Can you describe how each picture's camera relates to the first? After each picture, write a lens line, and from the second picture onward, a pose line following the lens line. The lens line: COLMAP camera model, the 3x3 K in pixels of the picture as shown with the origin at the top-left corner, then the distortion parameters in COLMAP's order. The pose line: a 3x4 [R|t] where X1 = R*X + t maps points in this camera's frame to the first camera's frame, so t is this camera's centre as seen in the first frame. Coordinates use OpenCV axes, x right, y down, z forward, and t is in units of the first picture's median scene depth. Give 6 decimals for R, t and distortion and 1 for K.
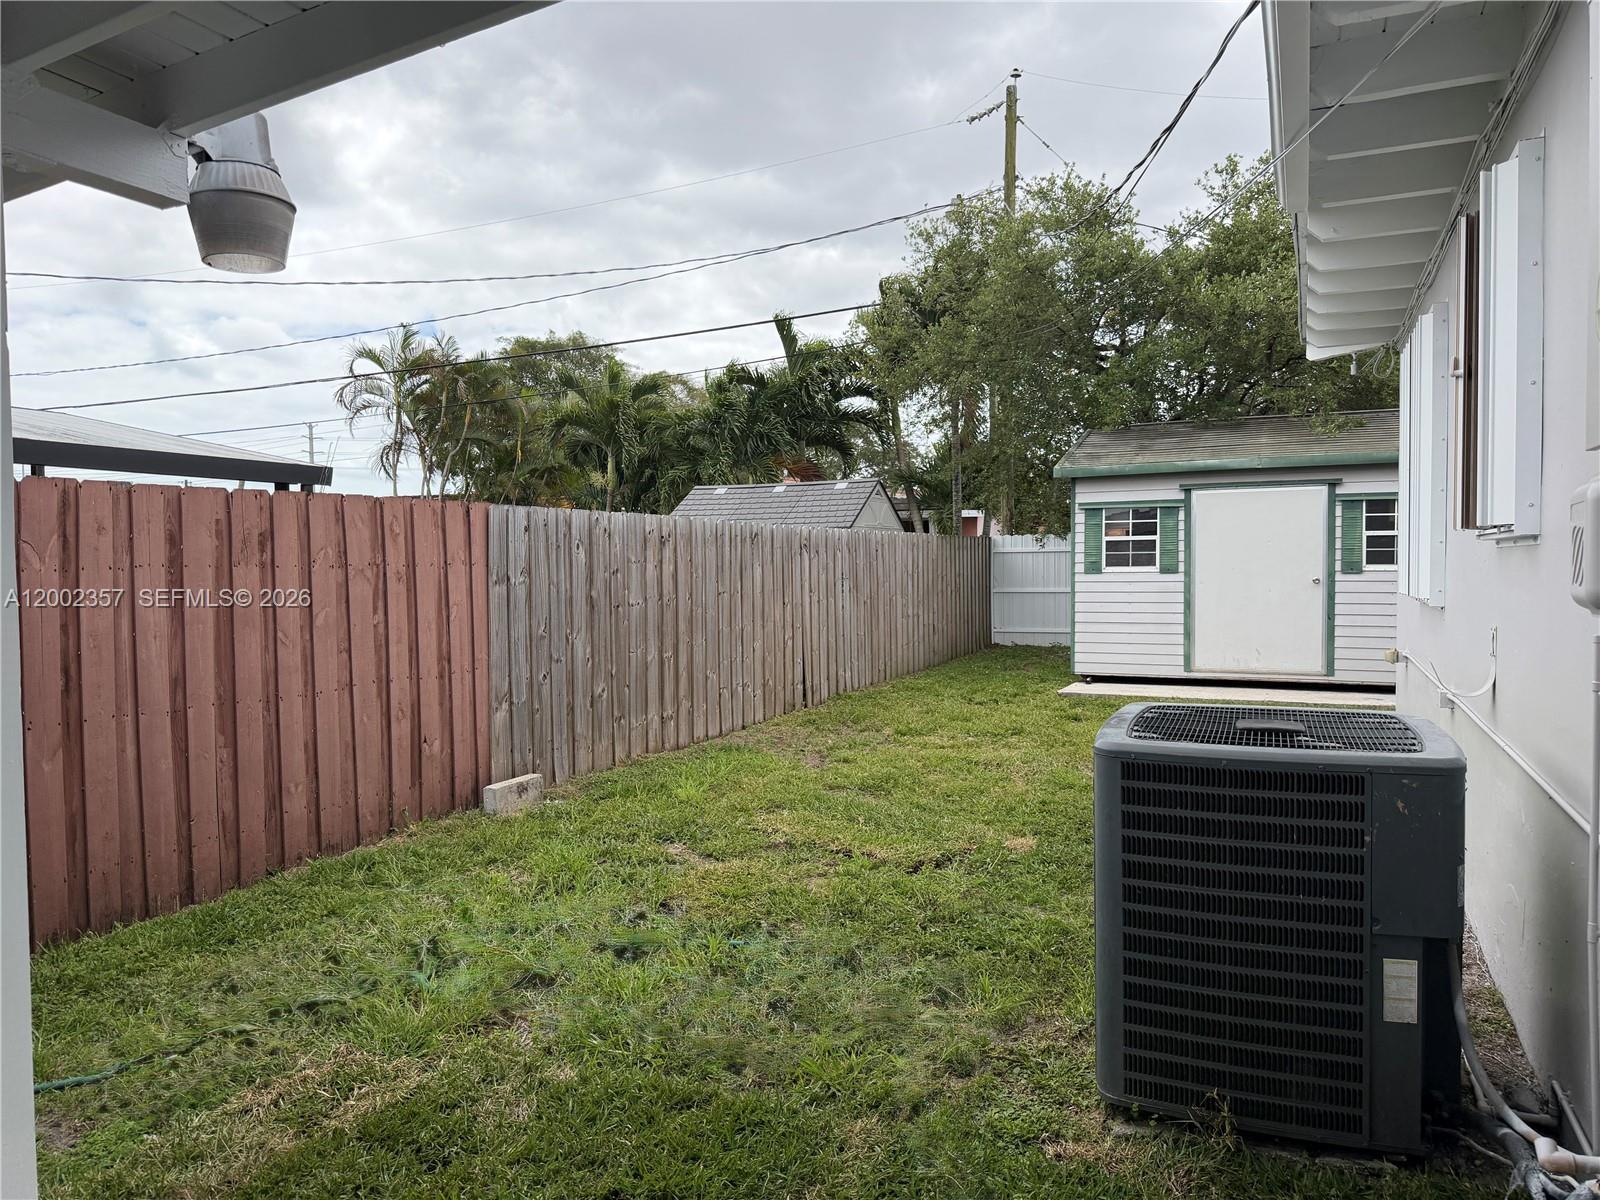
lens RADIAL K [[1129.7, 0, 800.8], [0, 1129.7, 602.5], [0, 0, 1]] dist [0.063179, -0.077864]
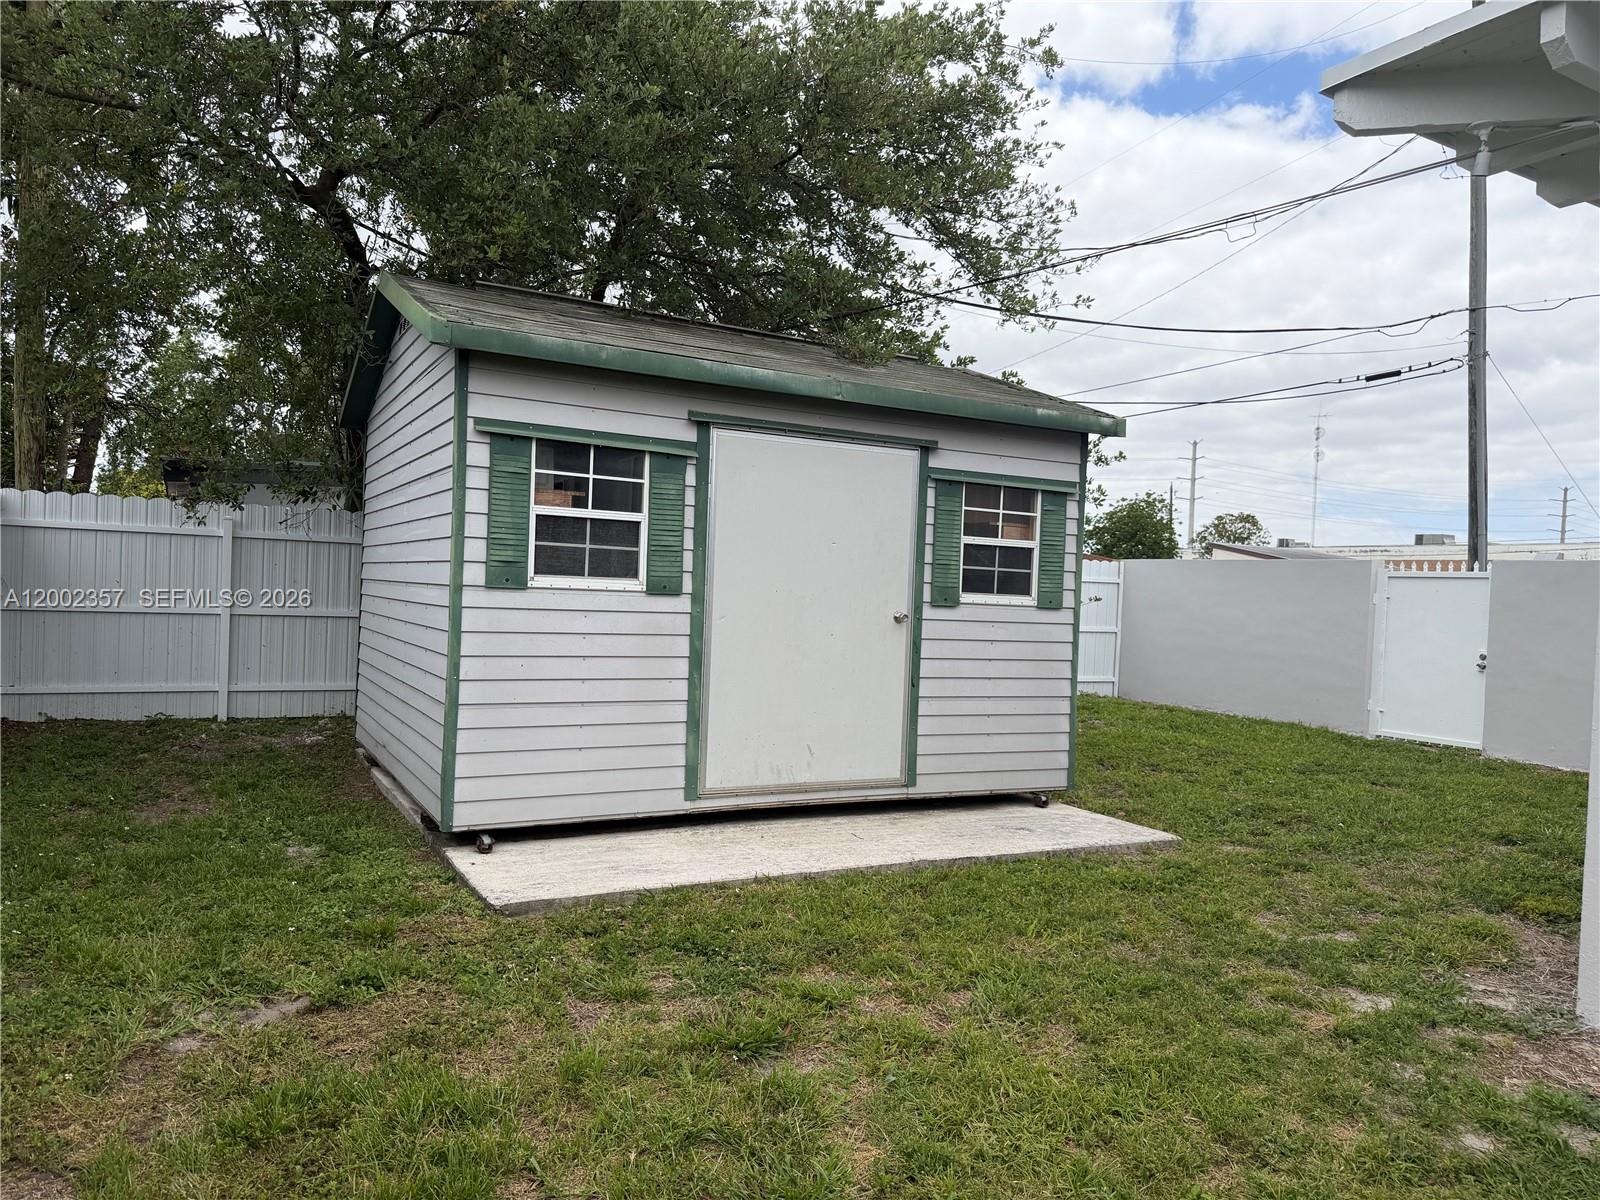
lens RADIAL K [[1129.7, 0, 850.8], [0, 1129.7, 605.7], [0, 0, 1]] dist [0.063179, -0.077864]
pose [[0.580777, 0.022084, 0.813763, -0.013576], [-0.018784, 0.999729, -0.013725, -0.016319], [-0.813846, -0.007314, 0.581035, 0.665380]]
